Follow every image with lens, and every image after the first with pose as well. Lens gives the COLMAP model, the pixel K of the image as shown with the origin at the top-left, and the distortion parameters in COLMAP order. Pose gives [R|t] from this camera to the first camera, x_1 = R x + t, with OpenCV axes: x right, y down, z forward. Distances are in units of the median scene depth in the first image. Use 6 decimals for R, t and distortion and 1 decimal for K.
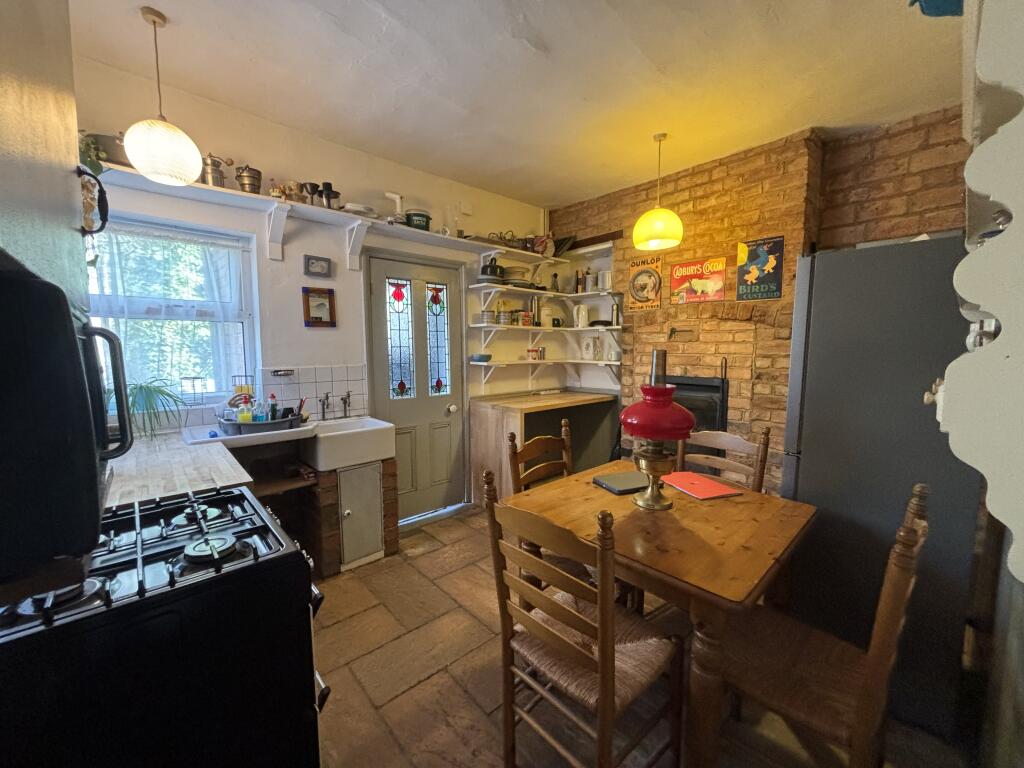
lens RADIAL K [[412.4, 0, 511.1], [0, 412.4, 386.3], [0, 0, 1]] dist [0.002228, 0.000074]
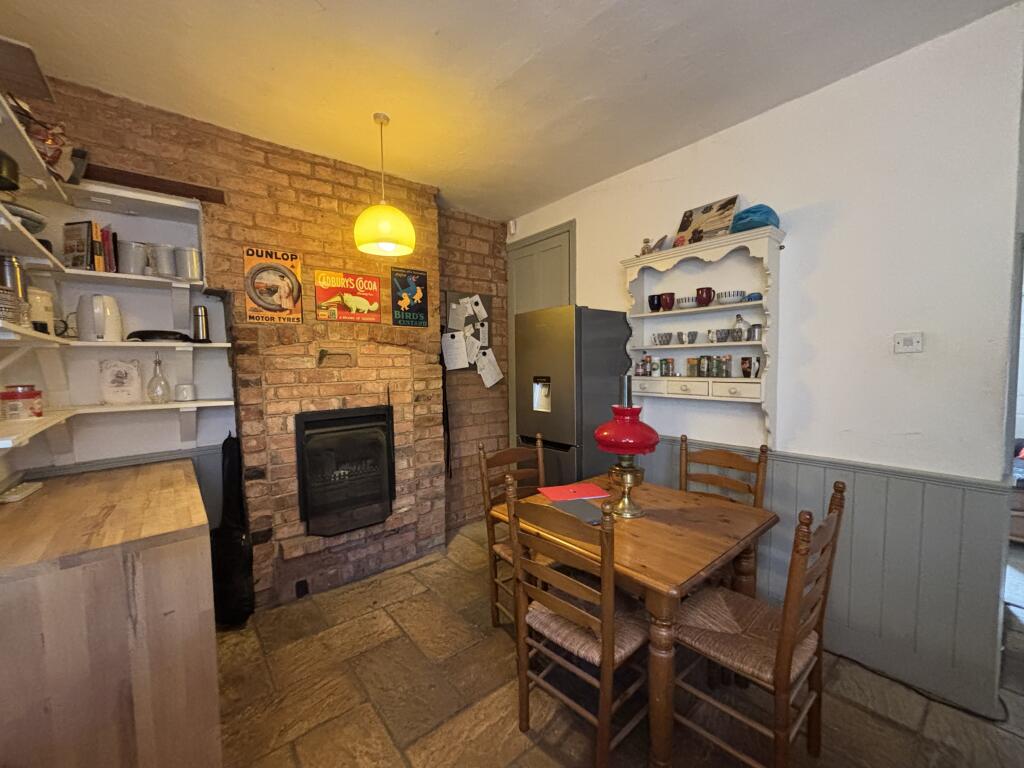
lens RADIAL K [[412.4, 0, 512.0], [0, 412.4, 383.2], [0, 0, 1]] dist [0.002228, 0.000074]
pose [[0.042550, -0.053115, 0.997681, -0.395622], [0.113180, 0.992414, 0.048008, -0.077989], [-0.992663, 0.110875, 0.048239, 0.632392]]
